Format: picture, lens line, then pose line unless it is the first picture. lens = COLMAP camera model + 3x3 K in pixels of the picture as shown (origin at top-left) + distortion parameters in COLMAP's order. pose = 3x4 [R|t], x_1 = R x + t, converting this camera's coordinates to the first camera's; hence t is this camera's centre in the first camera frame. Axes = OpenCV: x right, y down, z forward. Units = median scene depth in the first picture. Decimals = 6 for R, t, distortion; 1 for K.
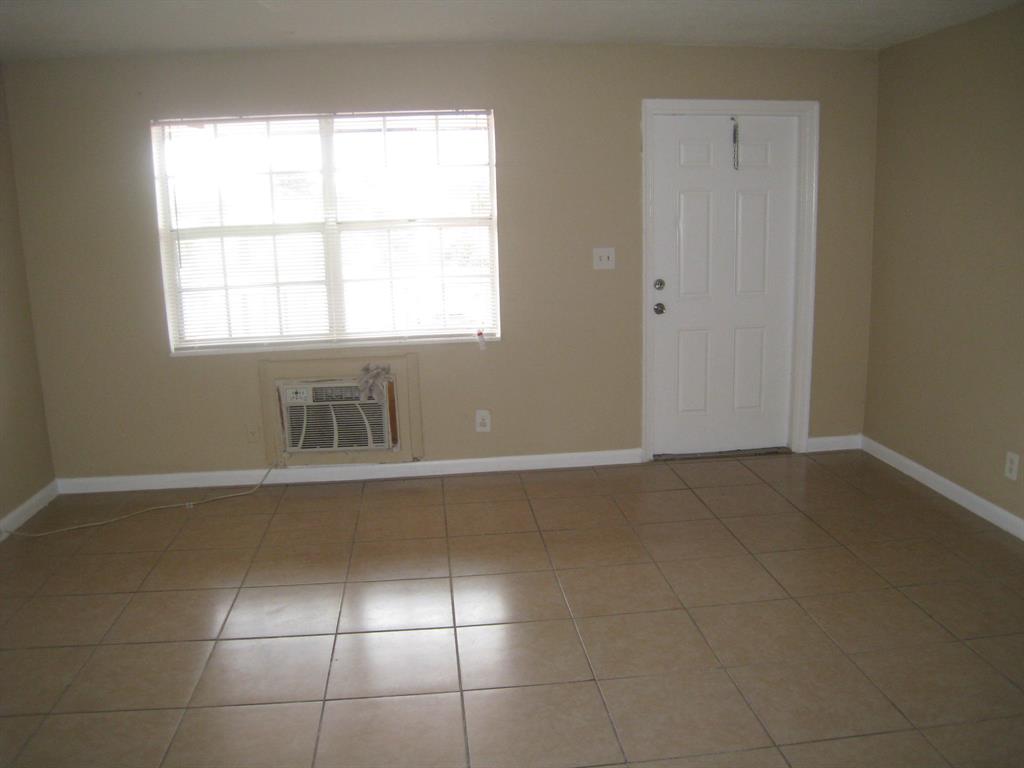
lens RADIAL K [[850.7, 0, 512.0], [0, 850.7, 384.0], [0, 0, 1]] dist [-0.110267, 0.008314]
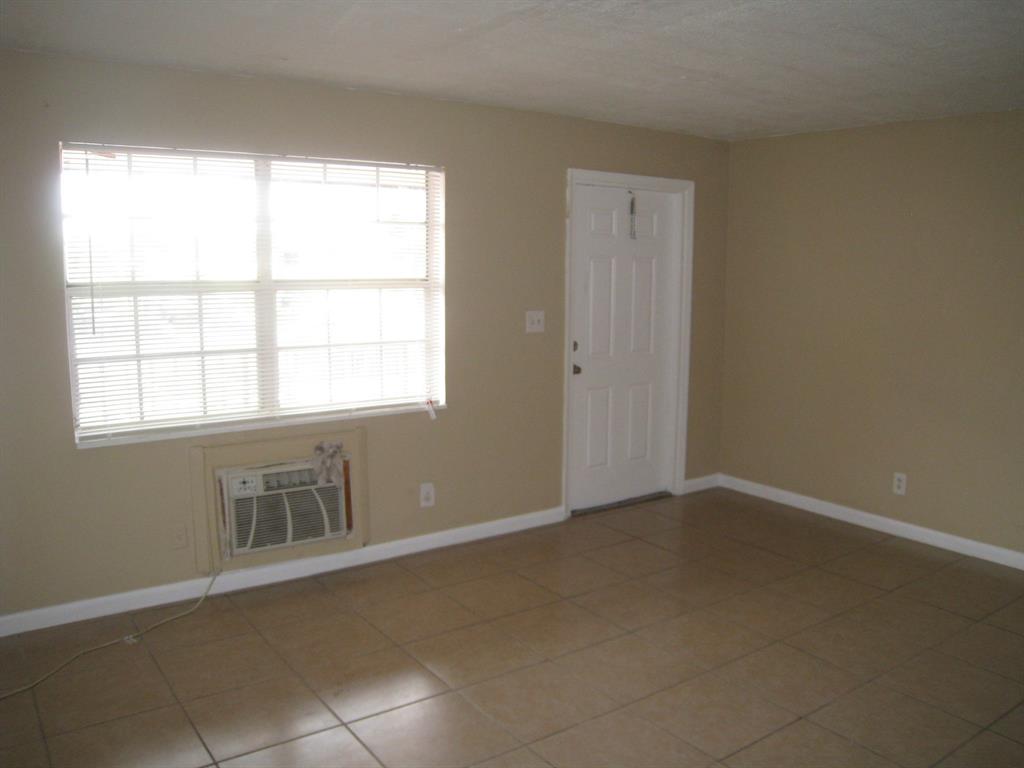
lens RADIAL K [[850.7, 0, 512.0], [0, 850.7, 384.0], [0, 0, 1]] dist [-0.110267, 0.008314]
pose [[0.871097, -0.036702, 0.489738, -0.421442], [0.065505, 0.996976, -0.041798, -0.034045], [-0.486723, 0.068490, 0.870867, 0.139376]]
